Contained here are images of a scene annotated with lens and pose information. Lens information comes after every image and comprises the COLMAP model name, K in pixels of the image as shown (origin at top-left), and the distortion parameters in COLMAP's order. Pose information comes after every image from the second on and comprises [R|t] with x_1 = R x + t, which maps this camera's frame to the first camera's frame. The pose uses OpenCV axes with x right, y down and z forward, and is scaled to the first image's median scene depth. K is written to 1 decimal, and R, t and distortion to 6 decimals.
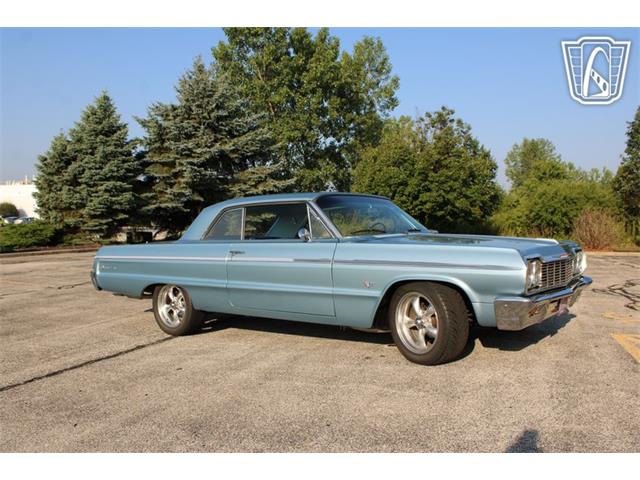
lens RADIAL K [[566.9, 0, 318.0], [0, 566.9, 245.6], [0, 0, 1]] dist [-0.163505, 0.147701]
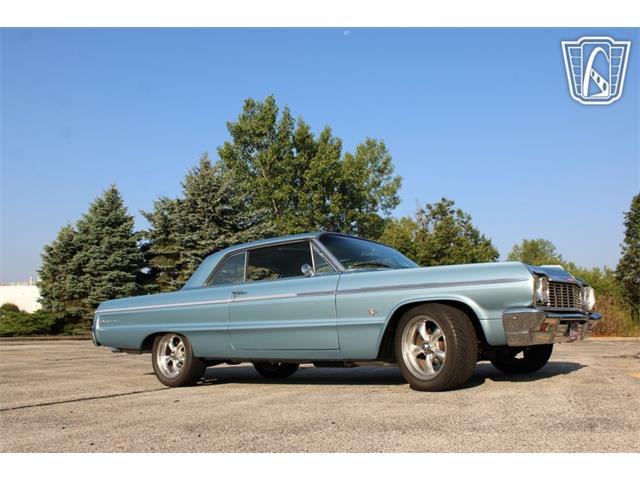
lens RADIAL K [[566.9, 0, 318.0], [0, 566.9, 245.6], [0, 0, 1]] dist [-0.163505, 0.147701]
pose [[0.999972, -0.005747, -0.004707, -0.000156], [0.004772, 0.982538, -0.186001, 0.026384], [0.005694, 0.185974, 0.982538, 0.003338]]
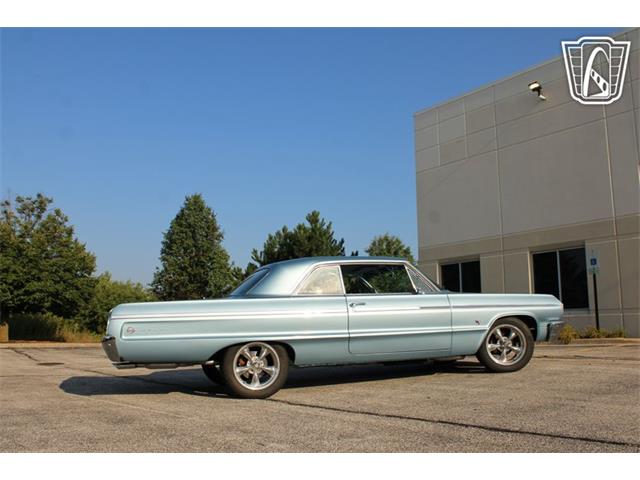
lens RADIAL K [[566.9, 0, 318.0], [0, 566.9, 245.6], [0, 0, 1]] dist [-0.163505, 0.147701]
pose [[0.567928, 0.114211, 0.815116, -0.253663], [0.045891, 0.984392, -0.169904, 0.019292], [-0.821798, 0.133899, 0.553822, 0.099988]]
